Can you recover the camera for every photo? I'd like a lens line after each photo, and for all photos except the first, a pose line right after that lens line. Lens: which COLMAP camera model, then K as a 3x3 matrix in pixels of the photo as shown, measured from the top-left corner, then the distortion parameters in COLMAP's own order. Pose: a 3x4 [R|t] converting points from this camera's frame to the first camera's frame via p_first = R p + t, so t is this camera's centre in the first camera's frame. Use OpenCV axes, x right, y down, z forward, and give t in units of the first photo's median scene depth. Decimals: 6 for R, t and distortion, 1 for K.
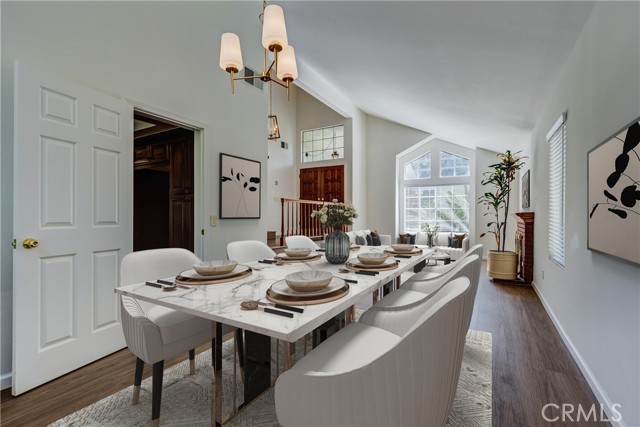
lens RADIAL K [[291.2, 0, 313.0], [0, 291.2, 215.1], [0, 0, 1]] dist [0.008310, -0.000745]
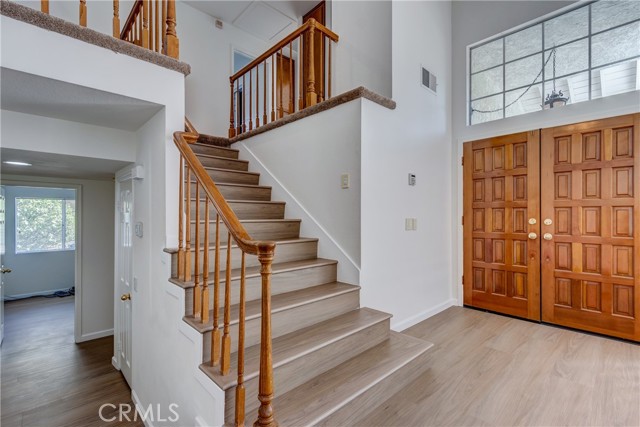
lens RADIAL K [[291.2, 0, 313.0], [0, 291.2, 215.1], [0, 0, 1]] dist [0.008310, -0.000745]
pose [[0.961515, -0.002222, -0.274745, -0.140629], [0.002354, 0.999997, 0.000151, -0.064852], [0.274744, -0.000792, 0.961517, 0.599173]]
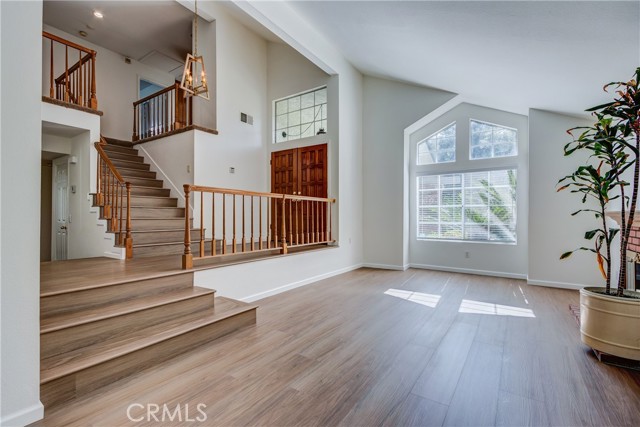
lens RADIAL K [[291.2, 0, 313.0], [0, 291.2, 215.1], [0, 0, 1]] dist [0.008310, -0.000745]
pose [[0.997840, -0.000672, -0.065686, 0.114510], [0.000444, 0.999994, -0.003474, 0.001751], [0.065688, 0.003437, 0.997834, 0.295091]]
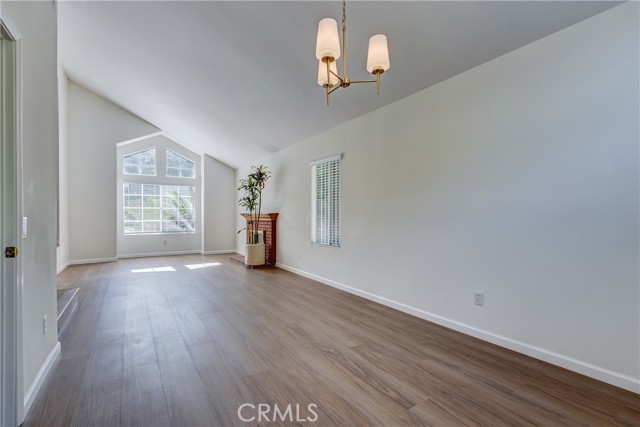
lens RADIAL K [[291.2, 0, 313.0], [0, 291.2, 215.1], [0, 0, 1]] dist [0.008310, -0.000745]
pose [[0.451194, -0.001079, 0.892425, -0.212278], [0.001675, 0.999999, 0.000362, 0.000565], [-0.892424, 0.001332, 0.451196, 0.120709]]
